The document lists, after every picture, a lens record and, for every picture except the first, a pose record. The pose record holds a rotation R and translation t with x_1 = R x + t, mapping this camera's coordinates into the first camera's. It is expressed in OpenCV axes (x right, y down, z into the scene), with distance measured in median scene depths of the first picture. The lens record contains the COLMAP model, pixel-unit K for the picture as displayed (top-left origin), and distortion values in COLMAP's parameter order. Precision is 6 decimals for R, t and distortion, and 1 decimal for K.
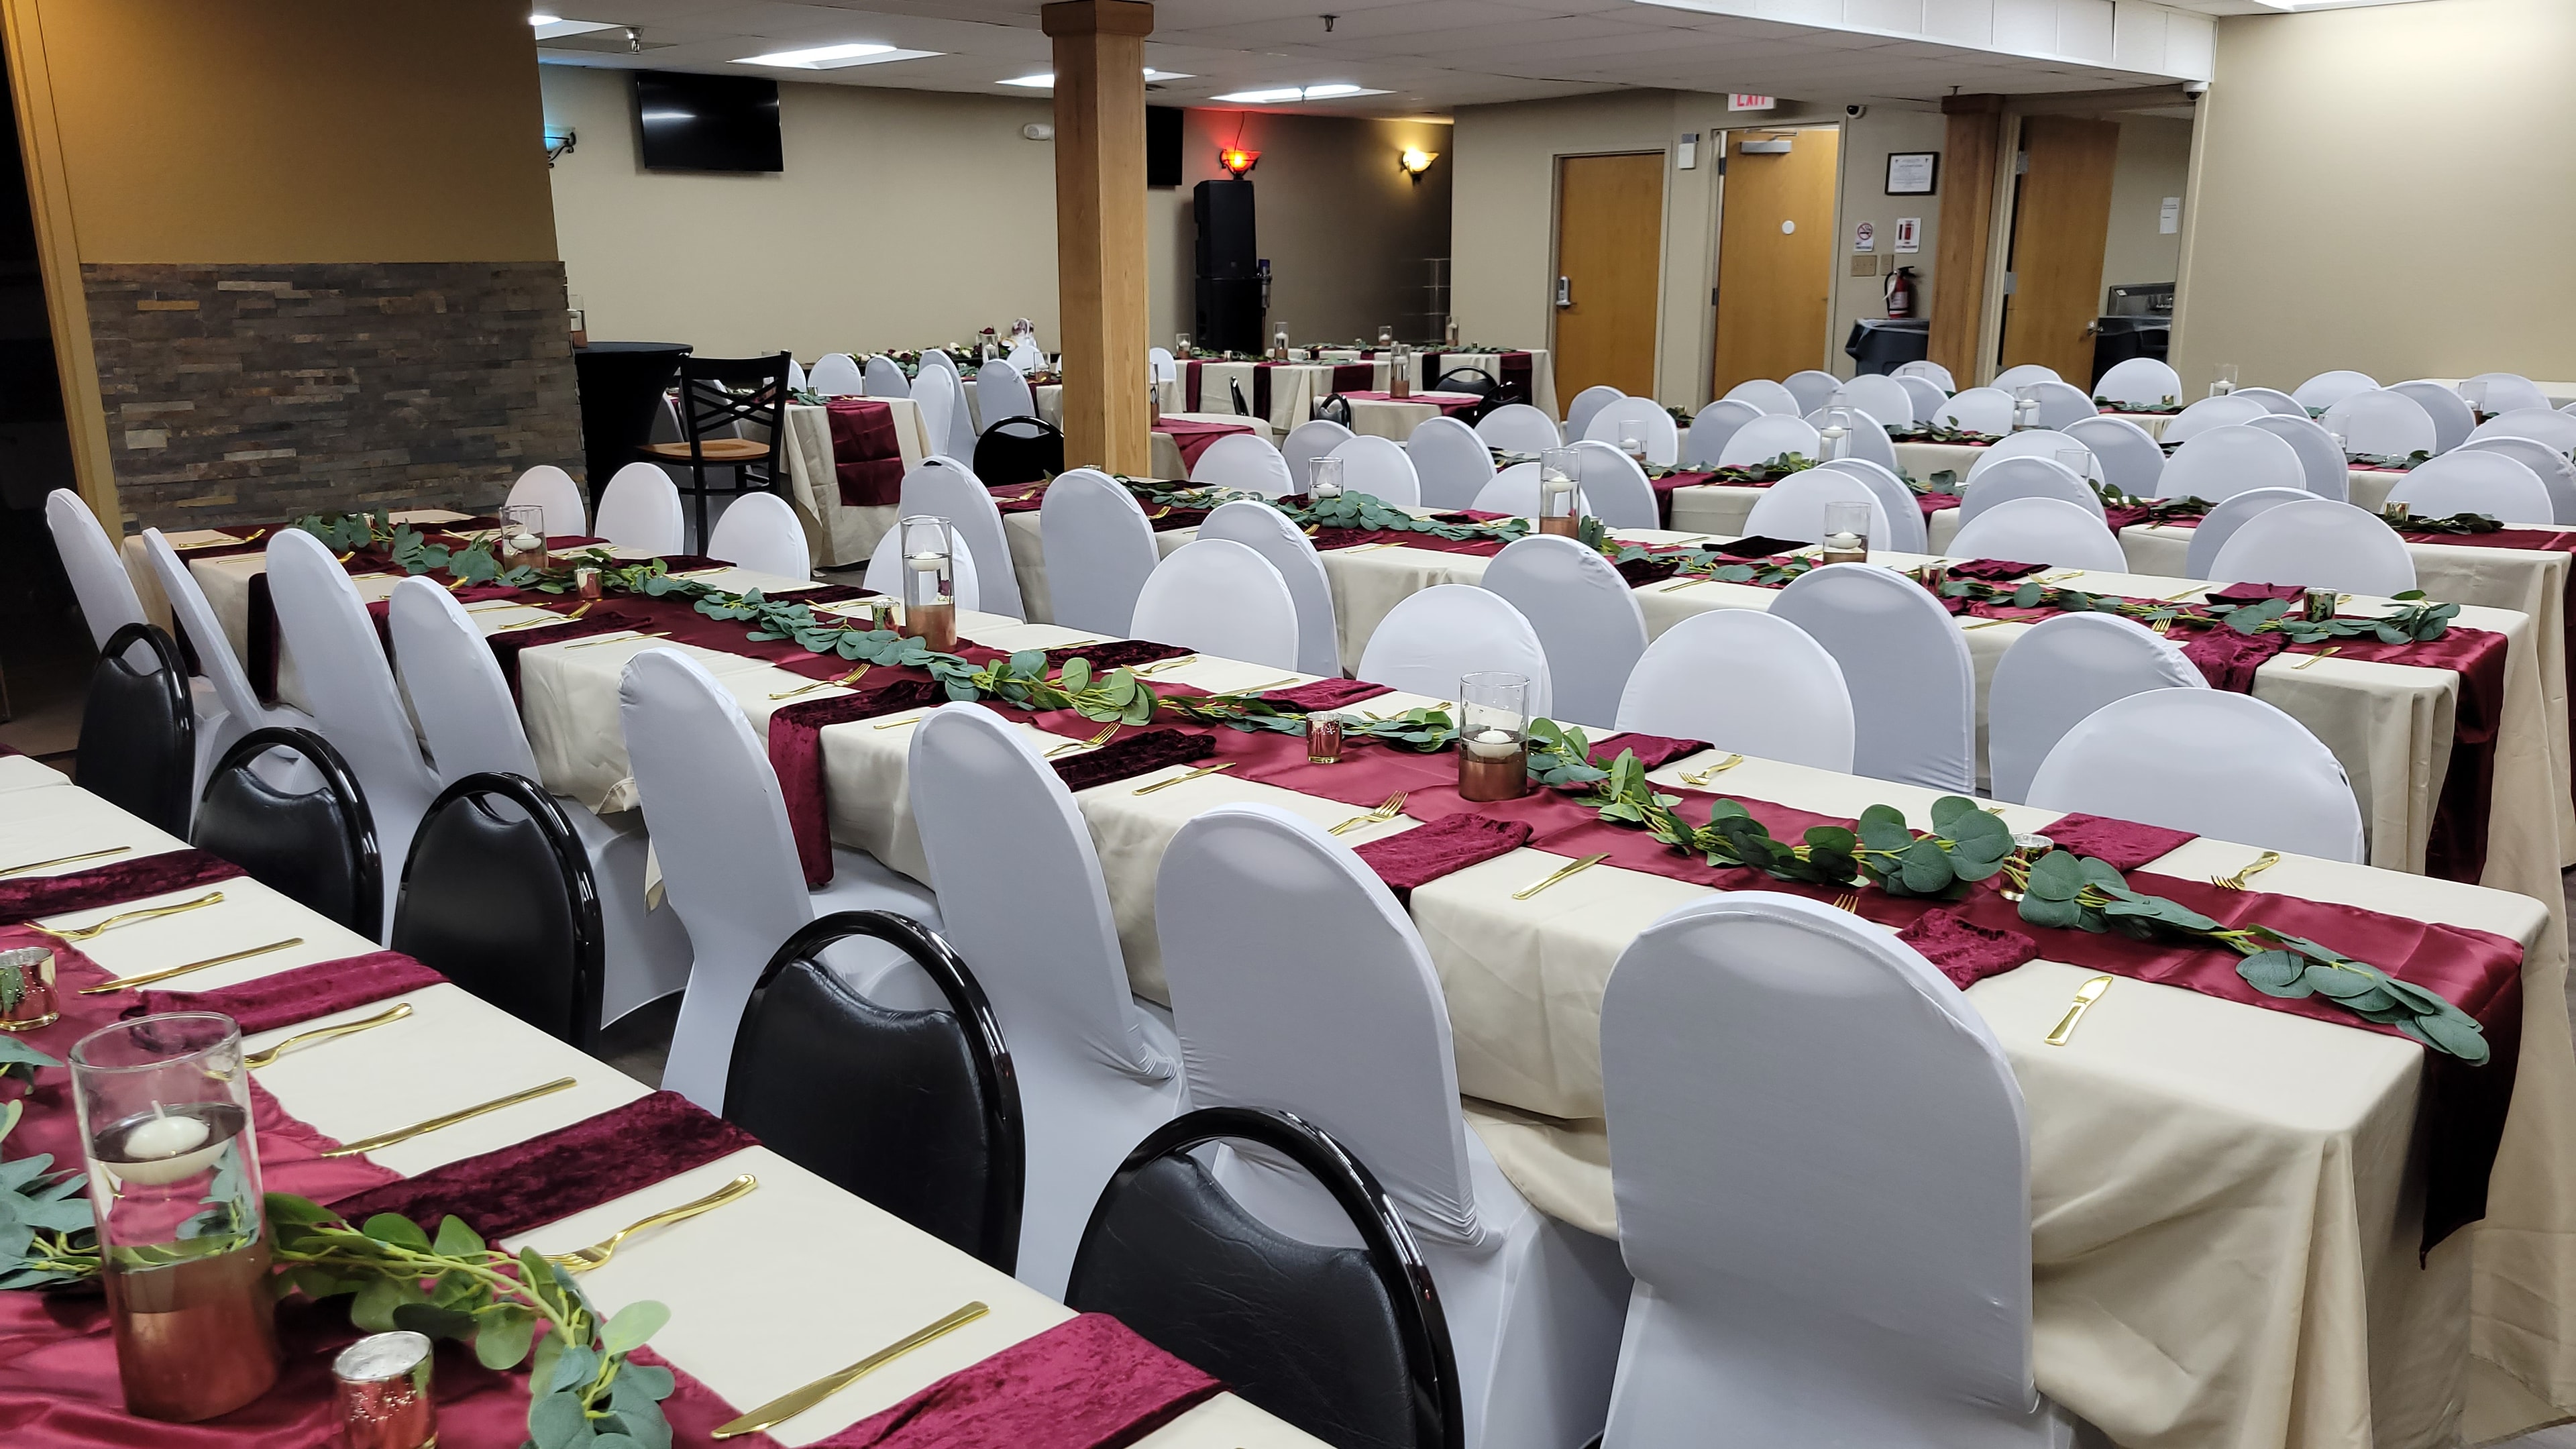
lens RADIAL K [[1980.4, 0, 1282.2], [0, 1980.4, 727.0], [0, 0, 1]] dist [0.042022, -0.003369]
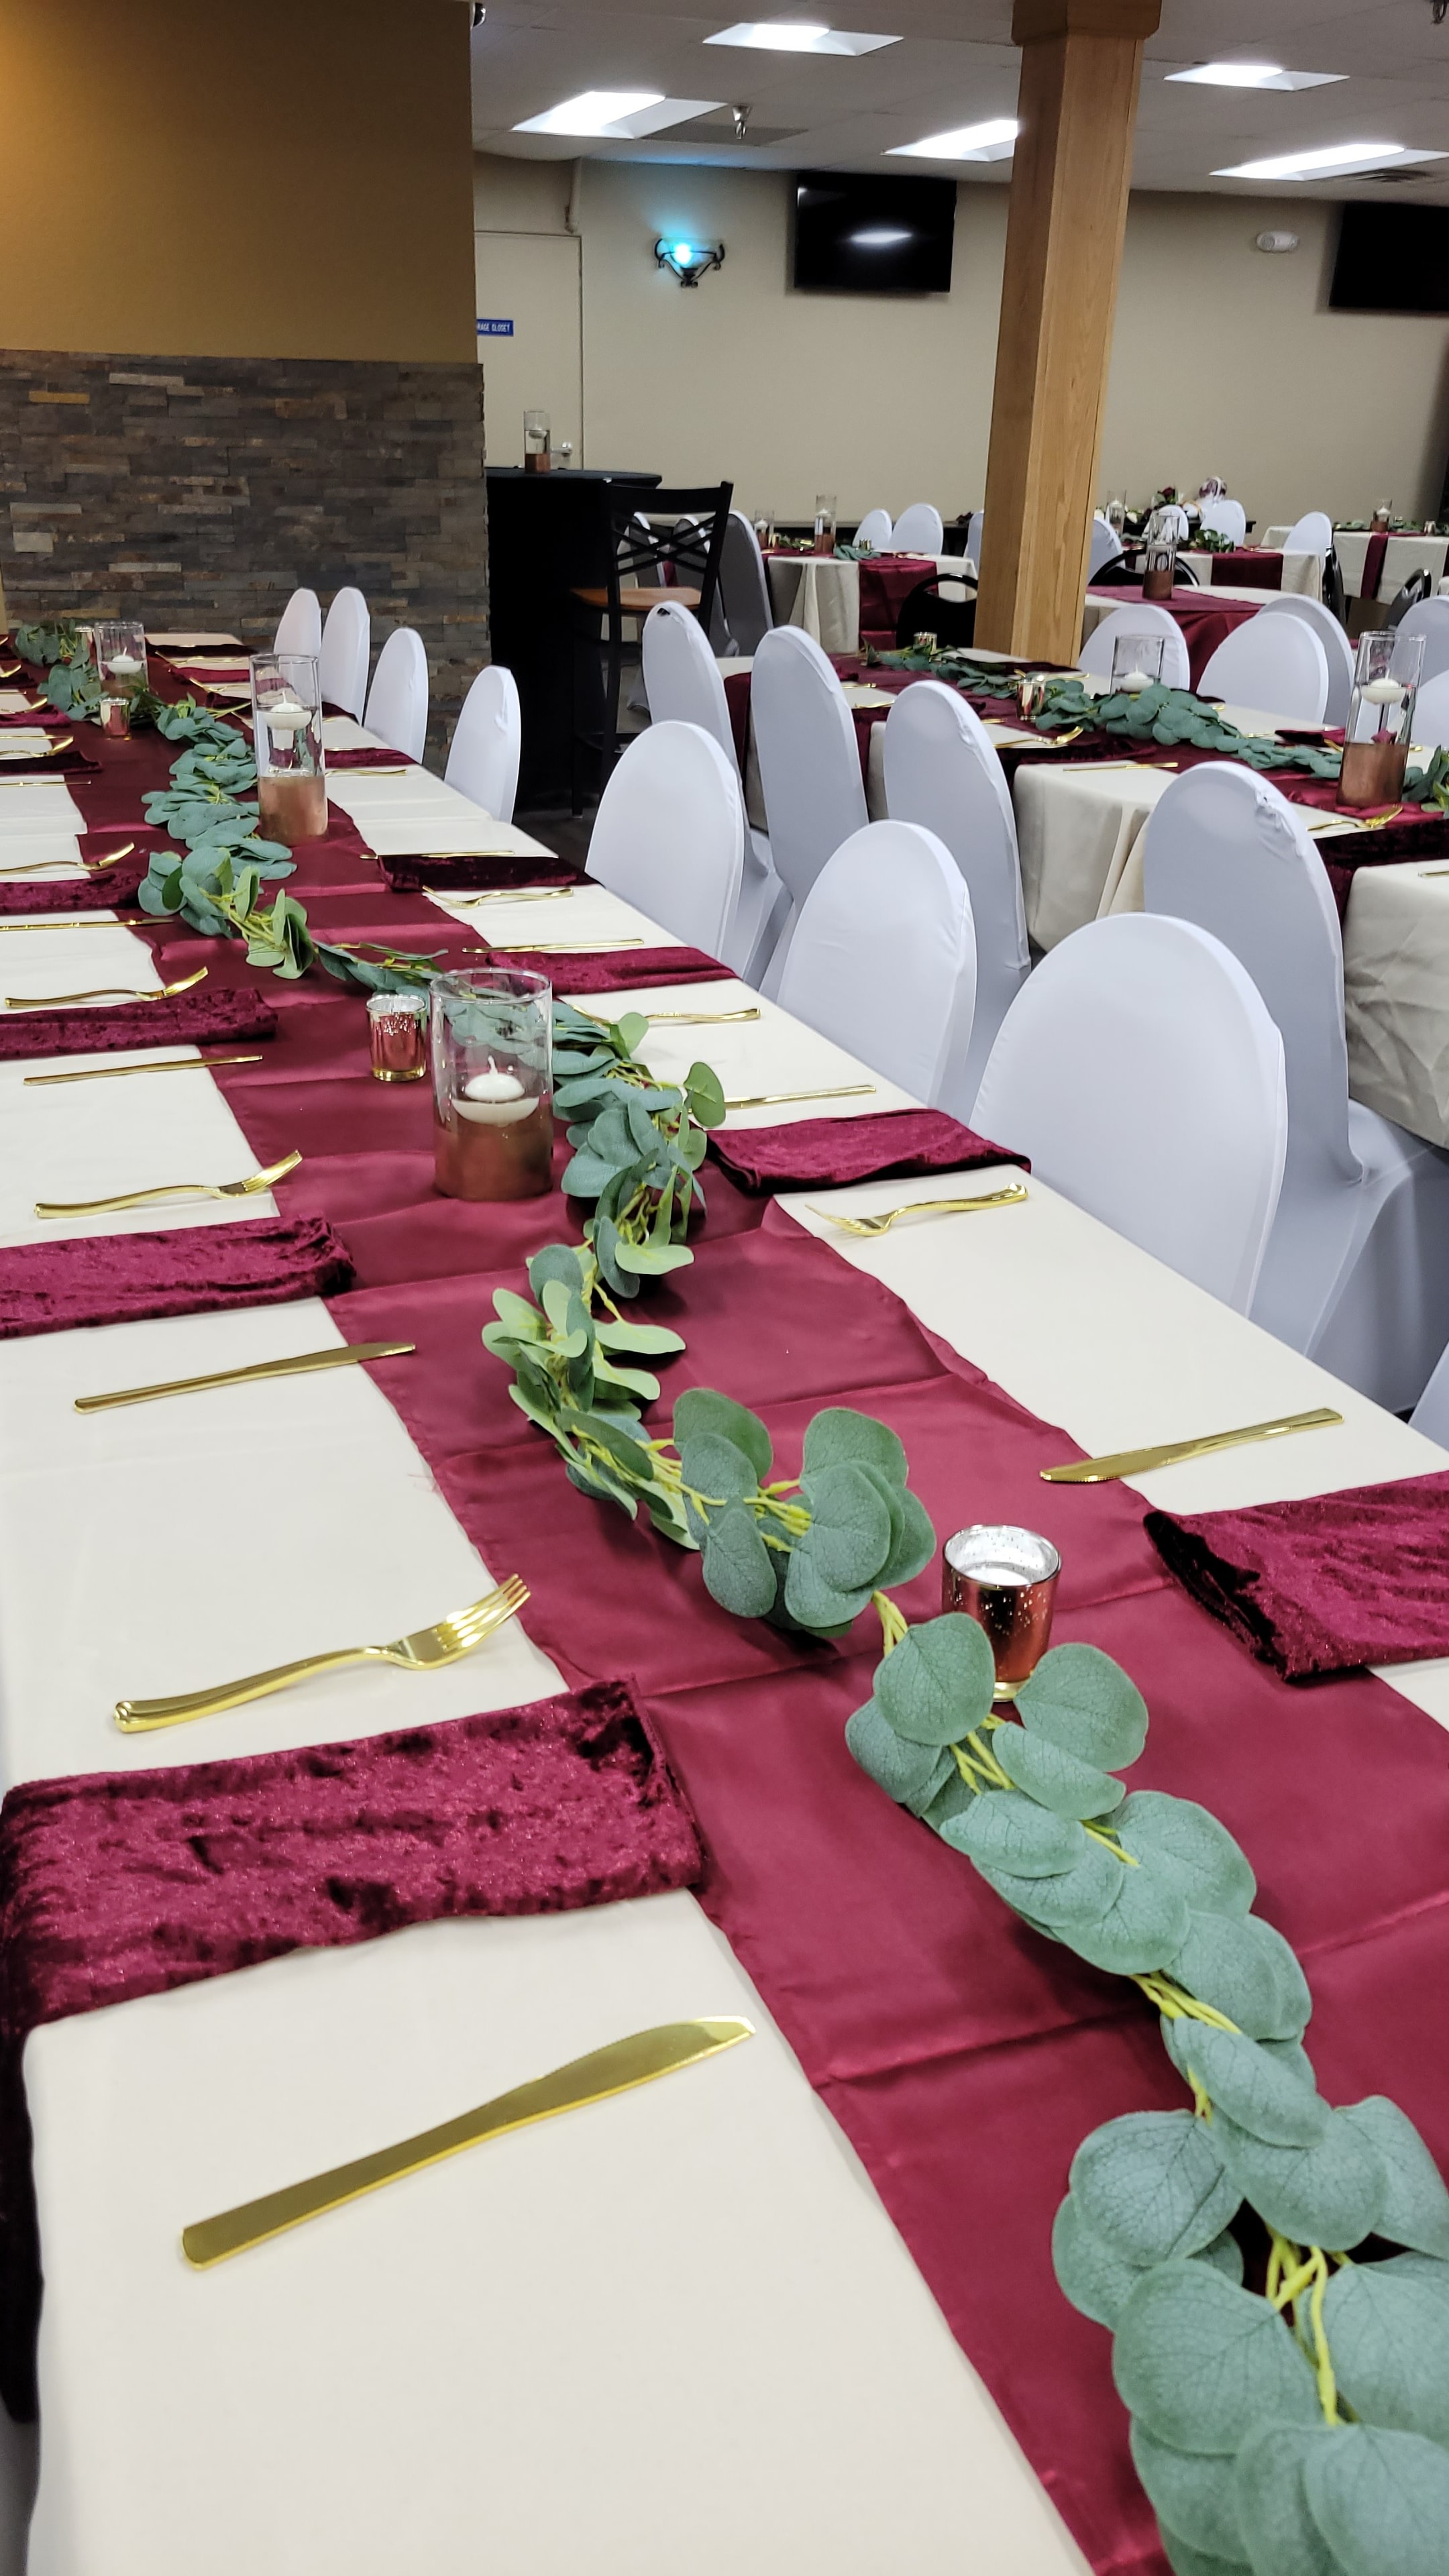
lens RADIAL K [[1980.4, 0, 712.3], [0, 1980.4, 1214.7], [0, 0, 1]] dist [0.042022, -0.003369]
pose [[0.890335, 0.188153, -0.414611, 0.181191], [-0.128711, 0.977486, 0.167195, -0.027483], [0.436735, -0.095495, 0.894507, 0.233142]]
